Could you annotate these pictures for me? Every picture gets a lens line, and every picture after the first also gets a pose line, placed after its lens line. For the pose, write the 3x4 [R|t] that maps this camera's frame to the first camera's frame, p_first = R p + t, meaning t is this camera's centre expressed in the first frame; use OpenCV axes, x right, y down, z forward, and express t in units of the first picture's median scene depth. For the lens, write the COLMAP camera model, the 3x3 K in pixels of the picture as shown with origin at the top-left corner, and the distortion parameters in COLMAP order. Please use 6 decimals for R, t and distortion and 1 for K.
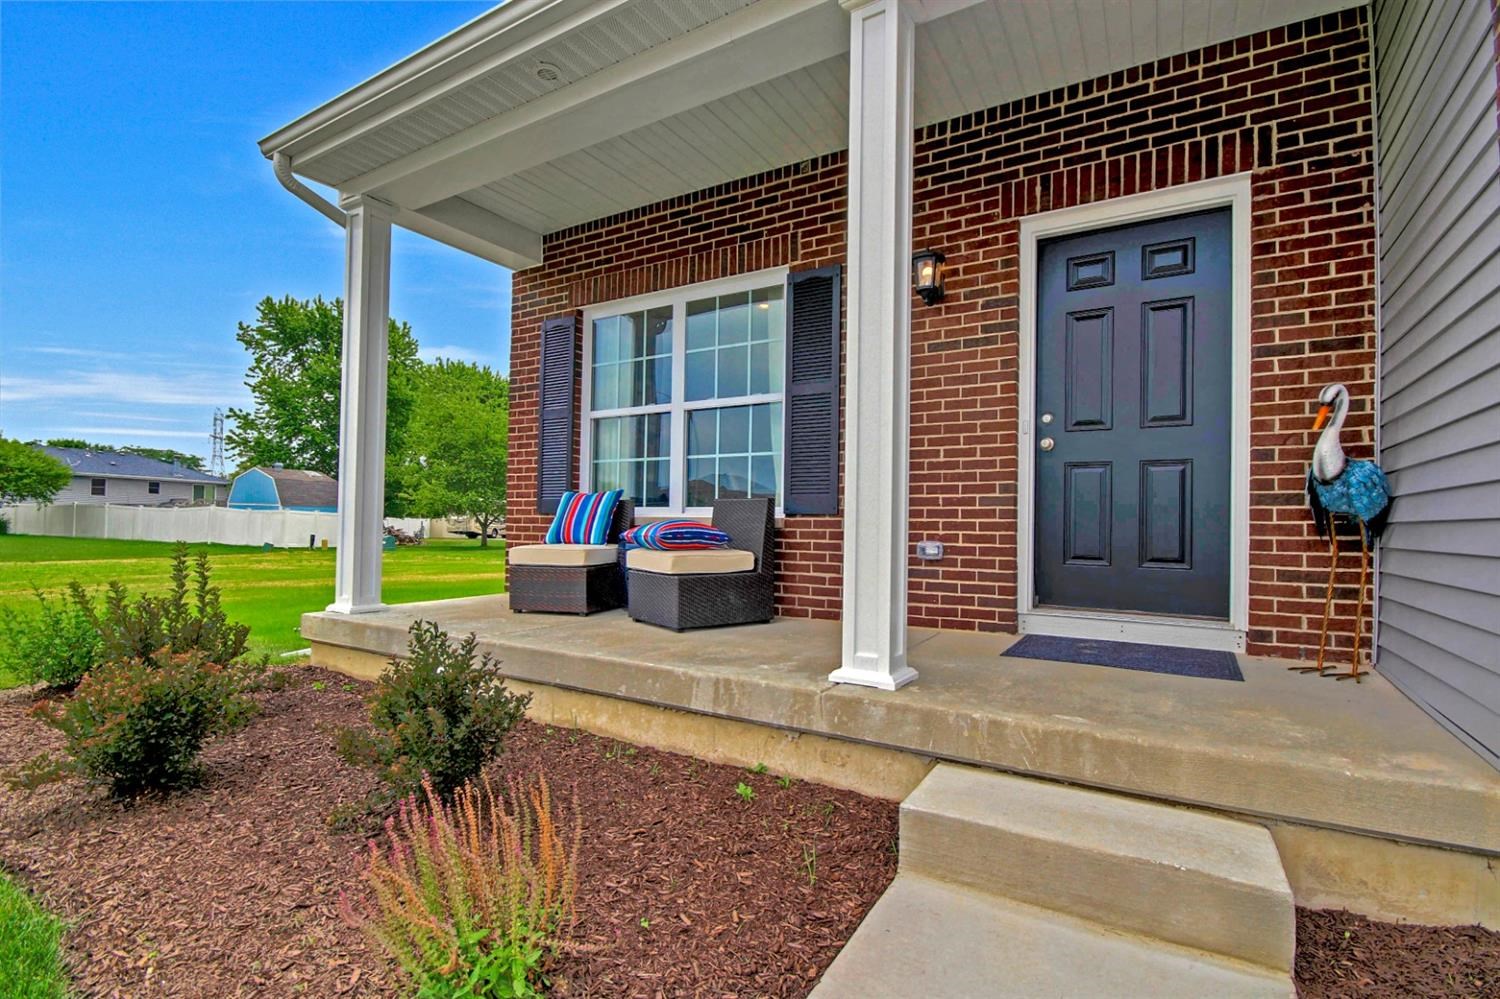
lens RADIAL K [[692.2, 0, 746.7], [0, 692.2, 516.0], [0, 0, 1]] dist [-0.027851, -0.006771]
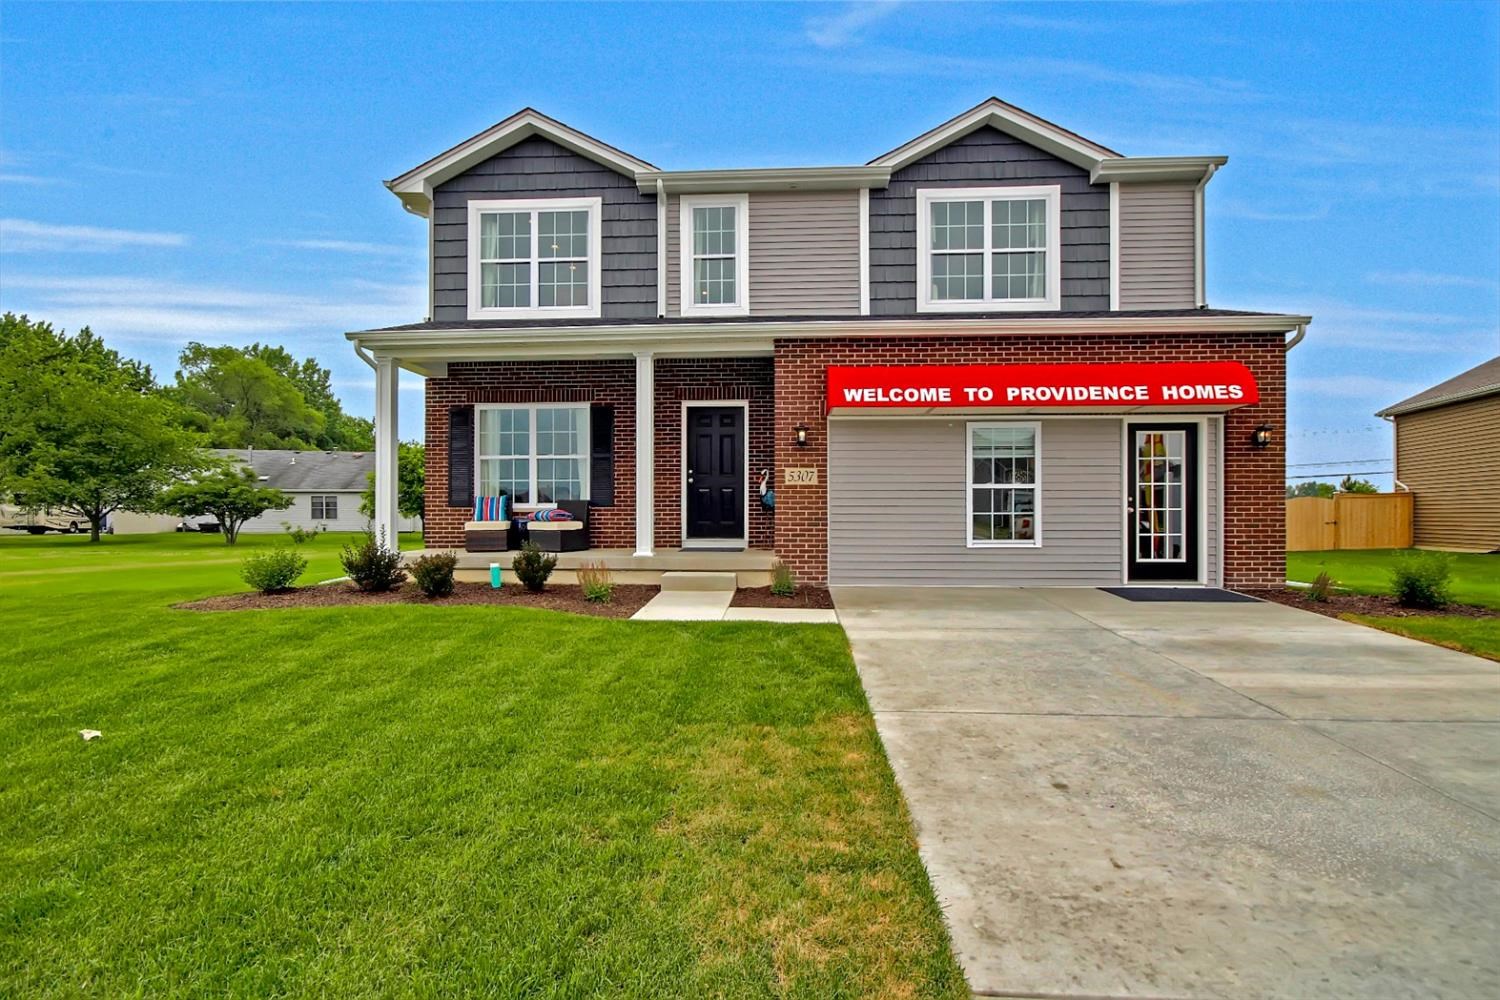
lens RADIAL K [[692.2, 0, 747.9], [0, 692.2, 506.7], [0, 0, 1]] dist [-0.027851, -0.006771]
pose [[0.876636, -0.017005, 0.480853, -0.726559], [0.011099, 0.999824, 0.015123, -0.037239], [-0.481025, -0.007920, 0.876671, -1.610515]]
